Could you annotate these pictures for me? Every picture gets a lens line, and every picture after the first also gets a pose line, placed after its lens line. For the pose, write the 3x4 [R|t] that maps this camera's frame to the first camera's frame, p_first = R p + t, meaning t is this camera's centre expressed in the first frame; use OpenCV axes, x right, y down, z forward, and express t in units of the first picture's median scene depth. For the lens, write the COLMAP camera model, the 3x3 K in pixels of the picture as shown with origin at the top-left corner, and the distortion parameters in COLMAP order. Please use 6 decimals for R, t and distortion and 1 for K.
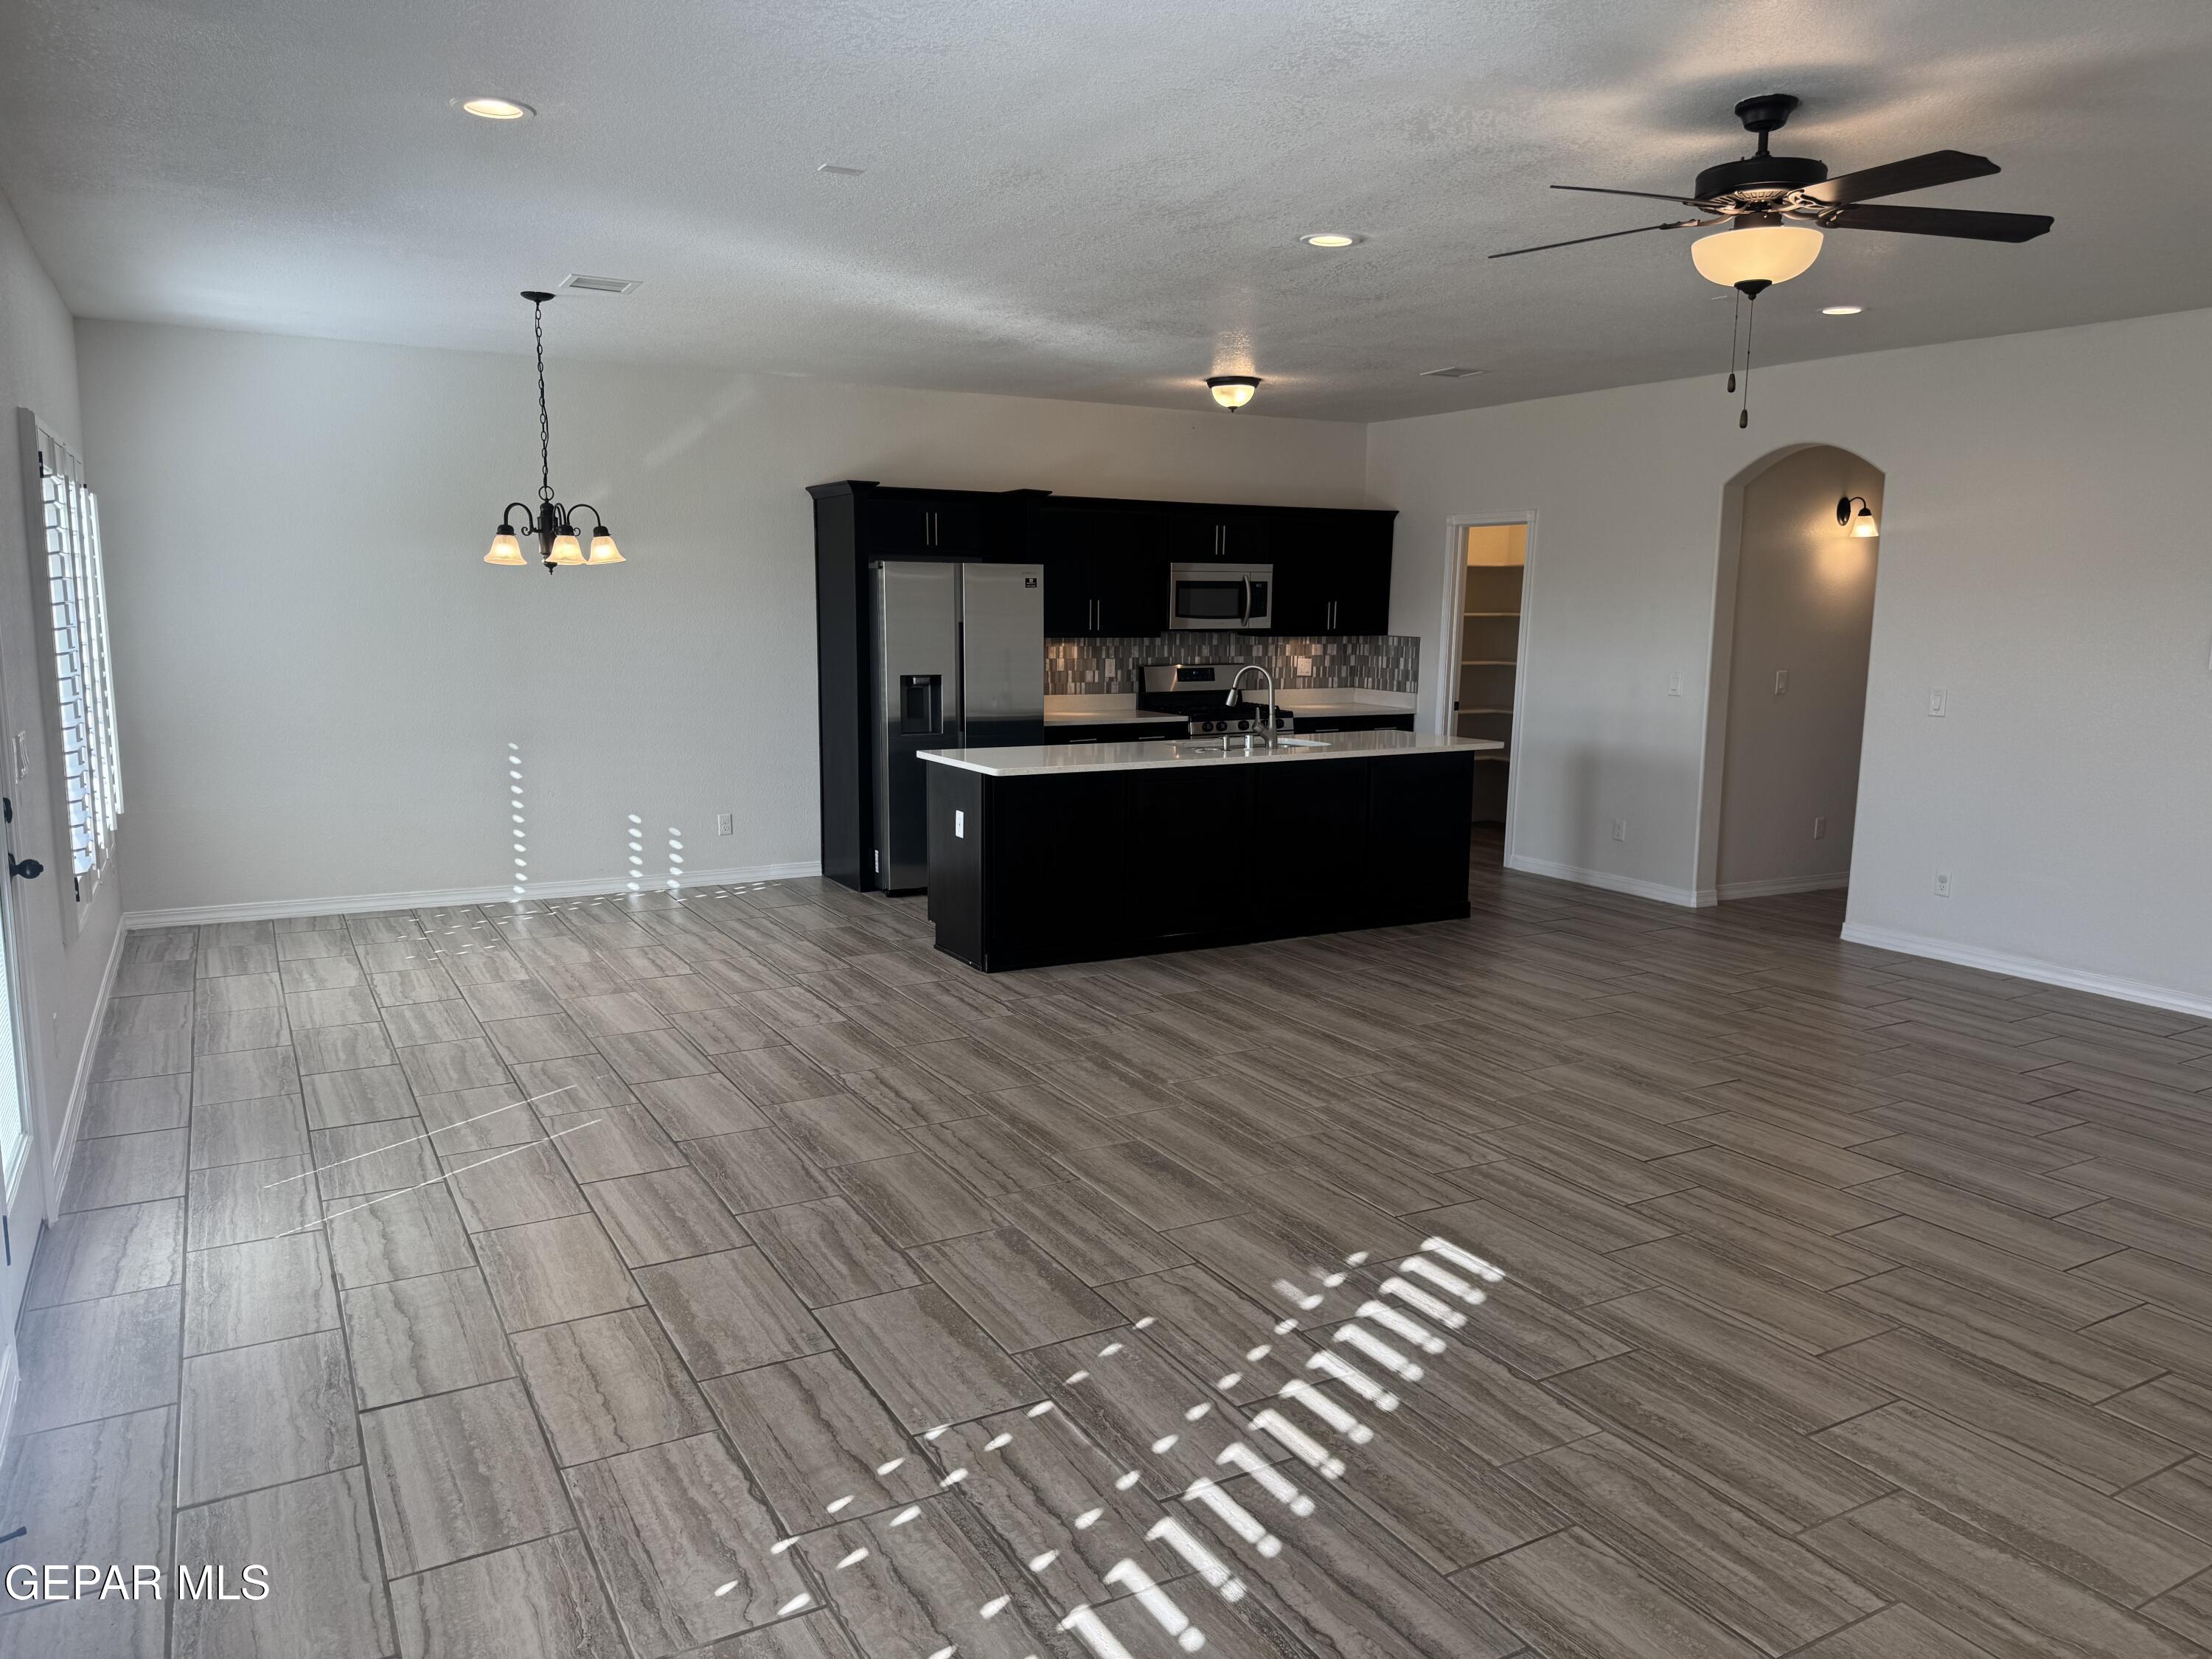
lens RADIAL K [[1538.9, 0, 1083.2], [0, 1538.9, 837.2], [0, 0, 1]] dist [0.061417, -0.071124]
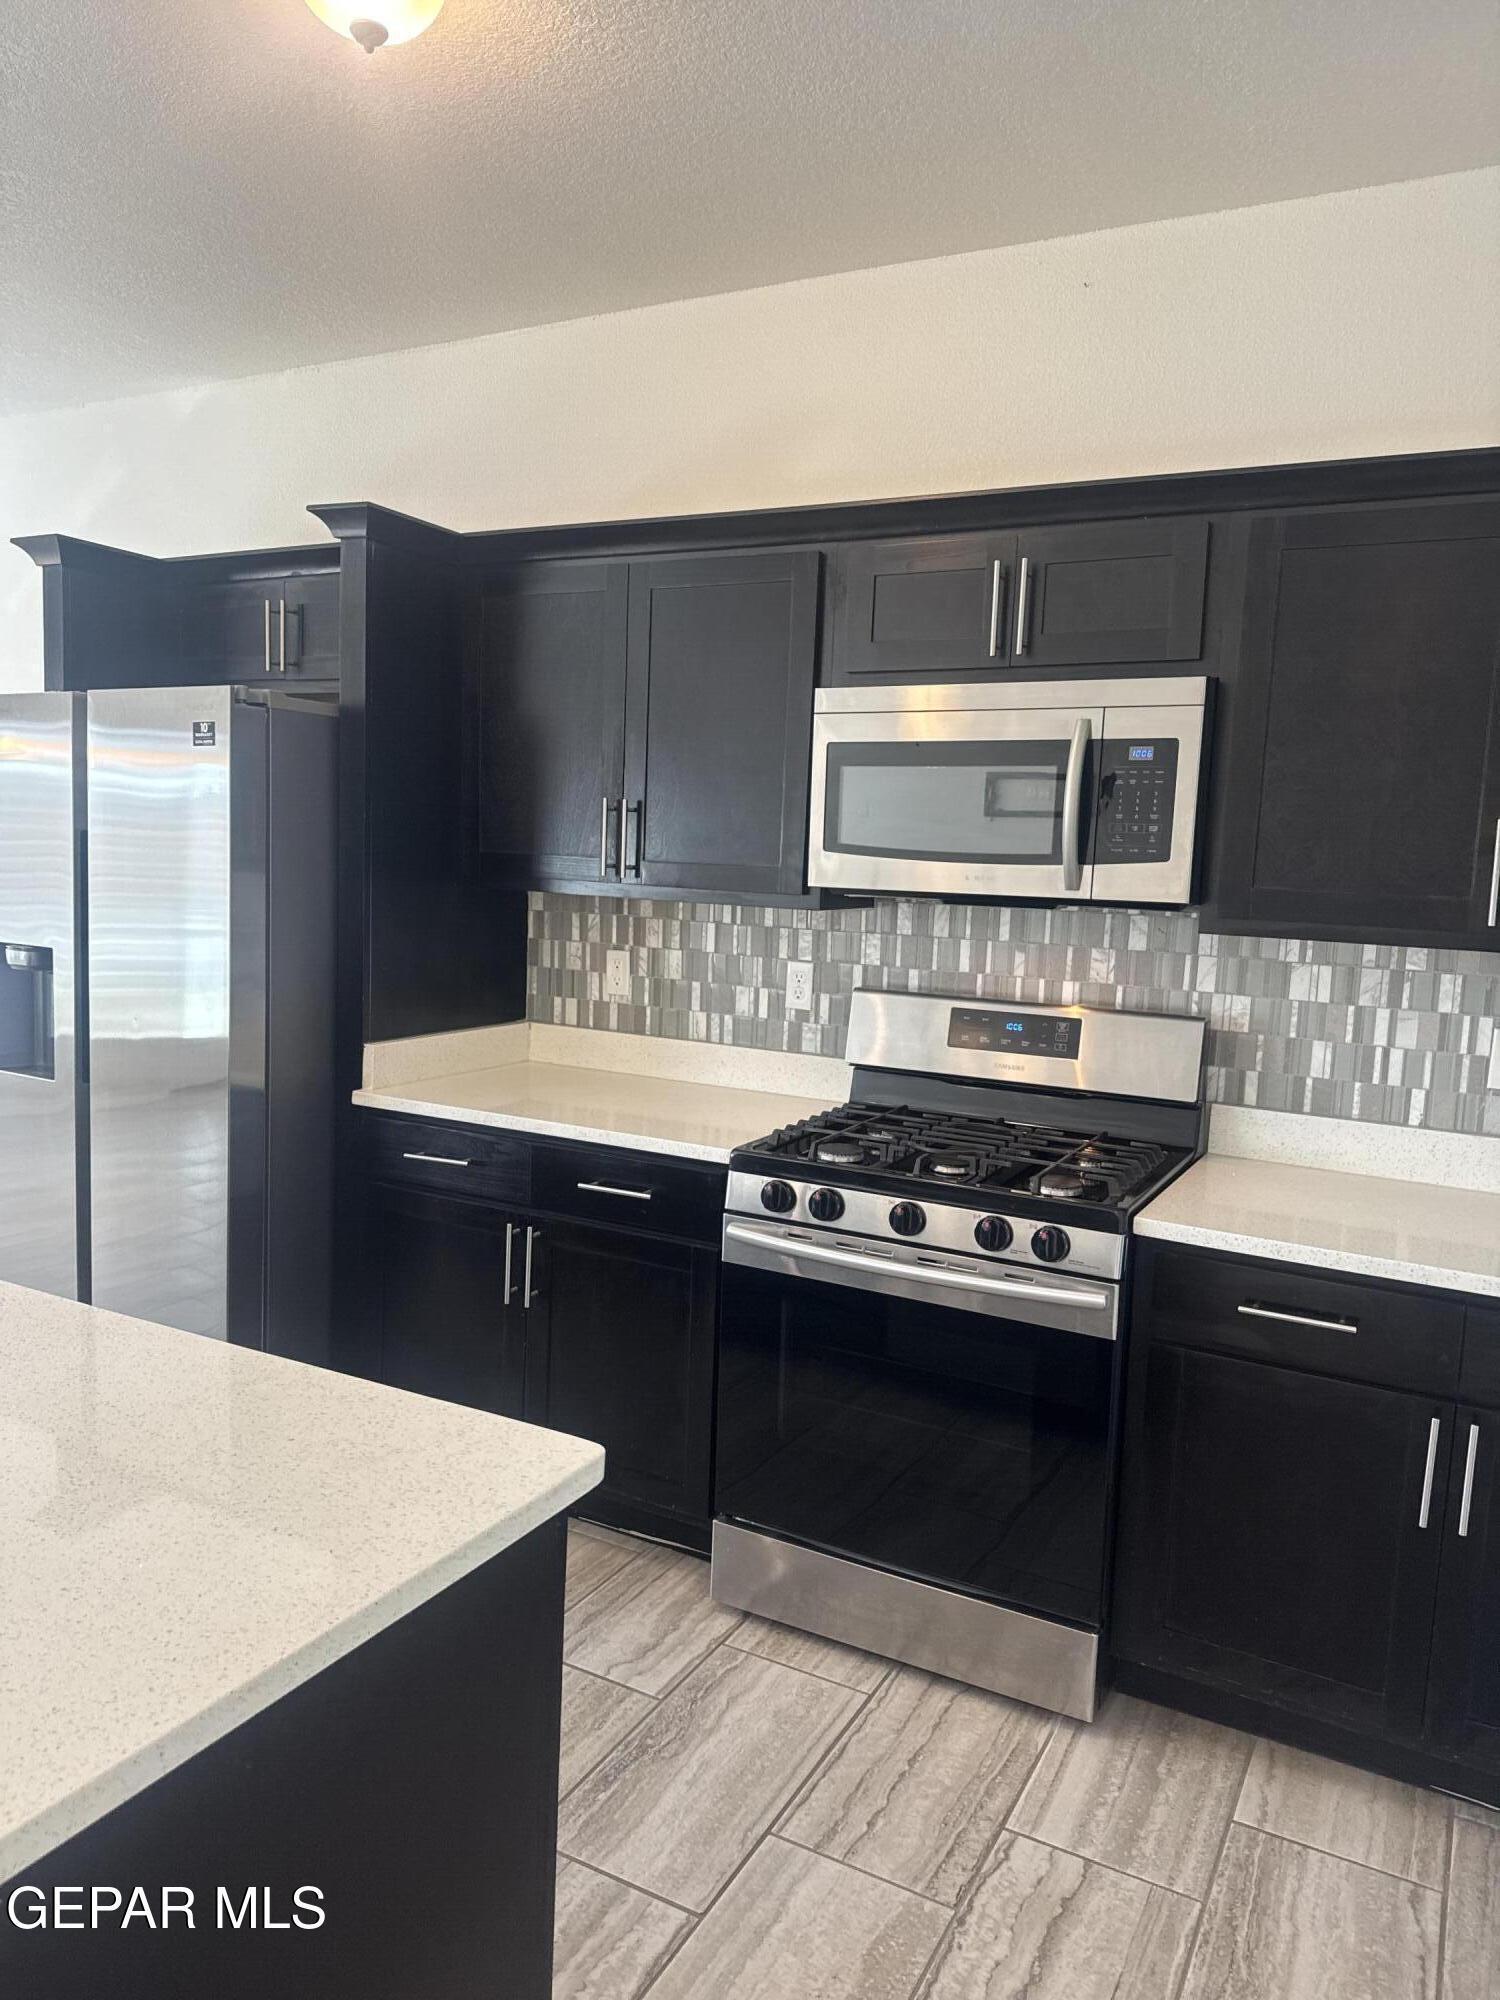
lens RADIAL K [[1391.4, 0, 735.2], [0, 1391.4, 1011.2], [0, 0, 1]] dist [0.061417, -0.071124]
pose [[0.537948, 0.112072, -0.835495, 0.345454], [-0.164130, 0.986080, 0.026593, -0.128720], [0.826845, 0.122824, 0.548855, 0.932472]]
